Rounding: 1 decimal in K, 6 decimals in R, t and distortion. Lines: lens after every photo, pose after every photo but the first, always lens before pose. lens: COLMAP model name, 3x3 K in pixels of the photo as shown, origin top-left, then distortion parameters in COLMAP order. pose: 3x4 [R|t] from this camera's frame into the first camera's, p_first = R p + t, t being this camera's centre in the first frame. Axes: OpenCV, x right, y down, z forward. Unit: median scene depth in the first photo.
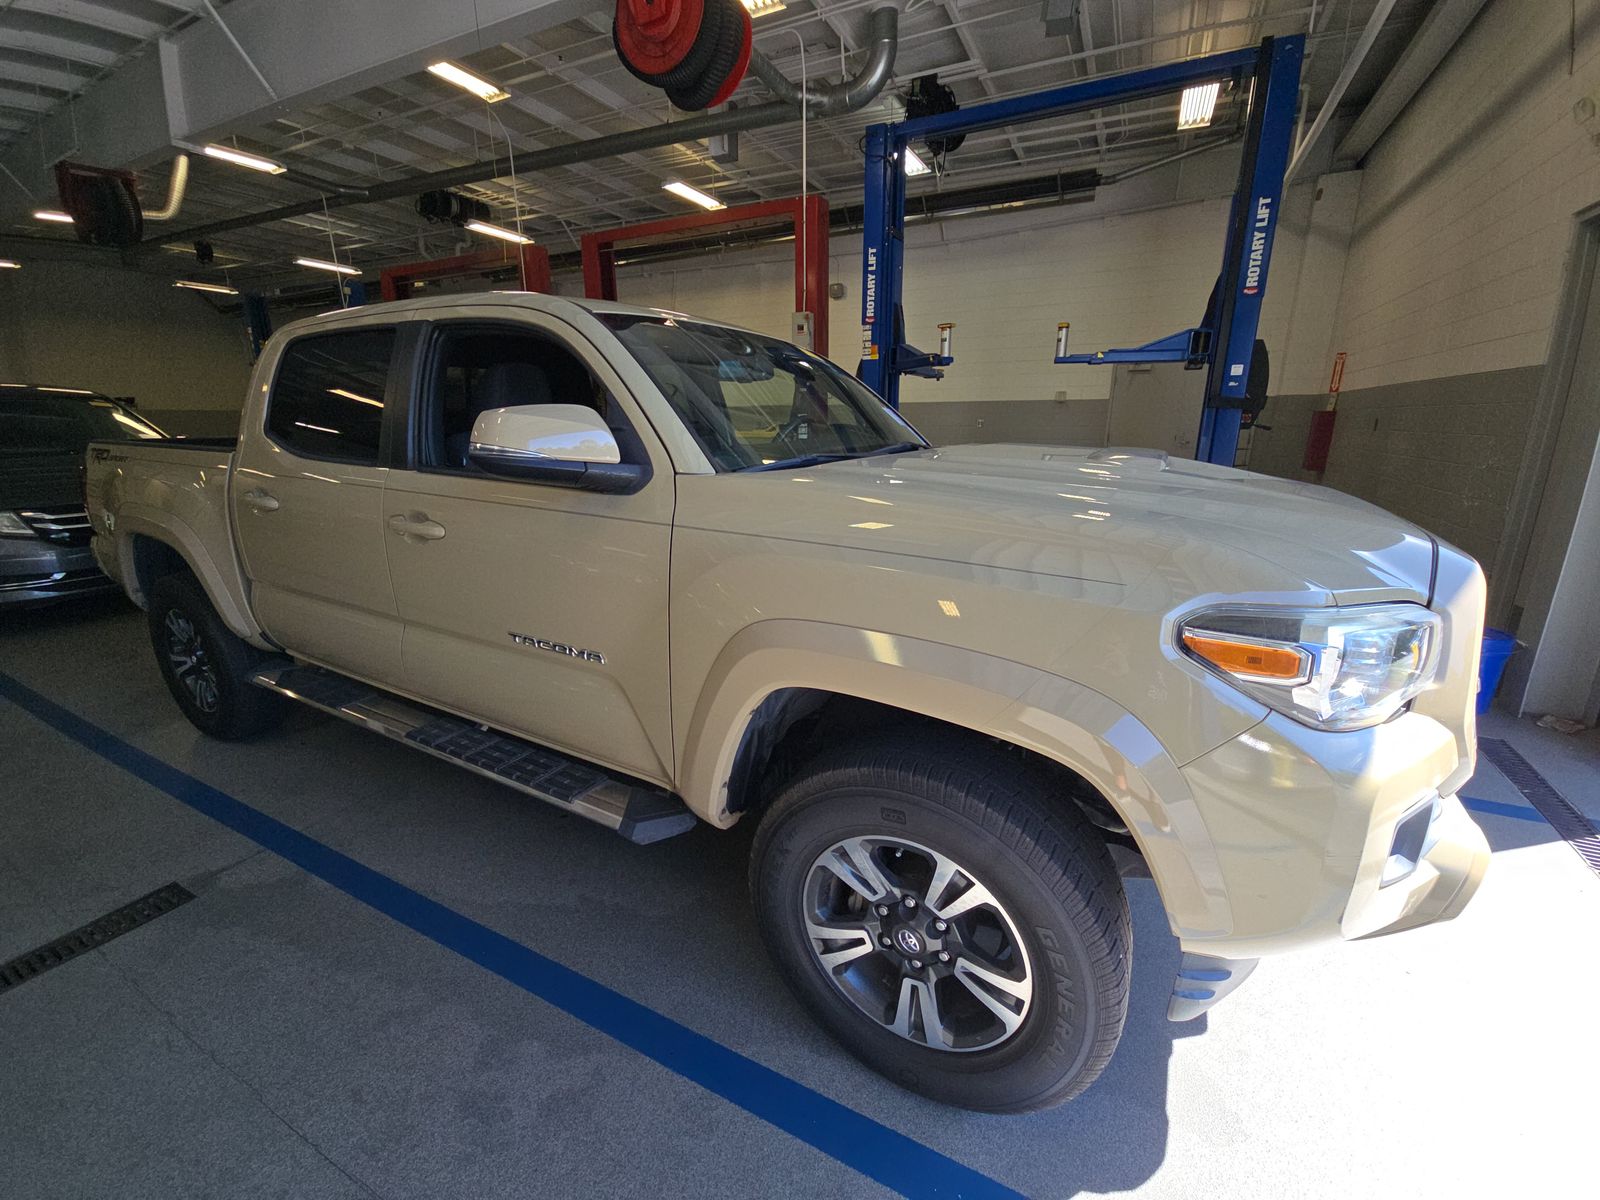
lens RADIAL K [[644.9, 0, 798.8], [0, 644.9, 596.5], [0, 0, 1]] dist [0.015852, -0.002943]
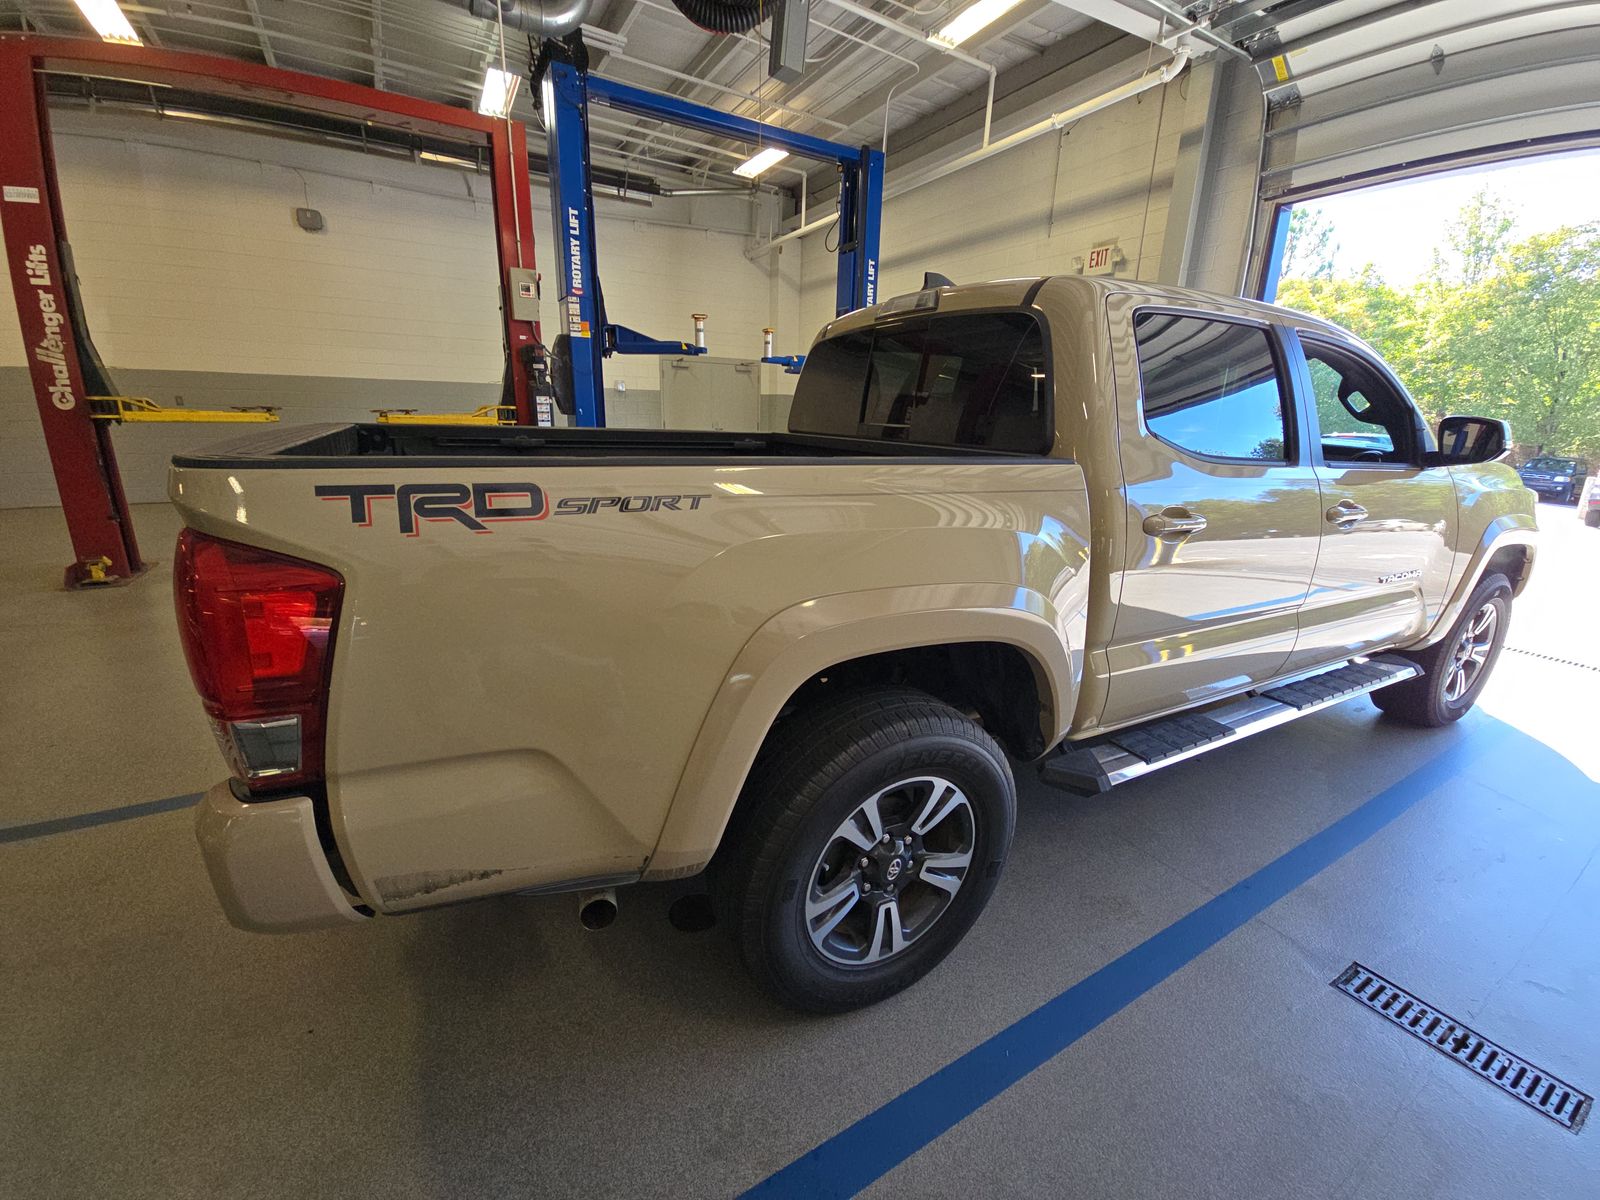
lens RADIAL K [[644.9, 0, 802.2], [0, 644.9, 594.3], [0, 0, 1]] dist [0.015852, -0.002943]
pose [[0.532897, -0.218206, 0.817562, -0.545942], [0.201766, 0.971078, 0.127666, -0.081400], [-0.821773, 0.096923, 0.561511, 0.301643]]
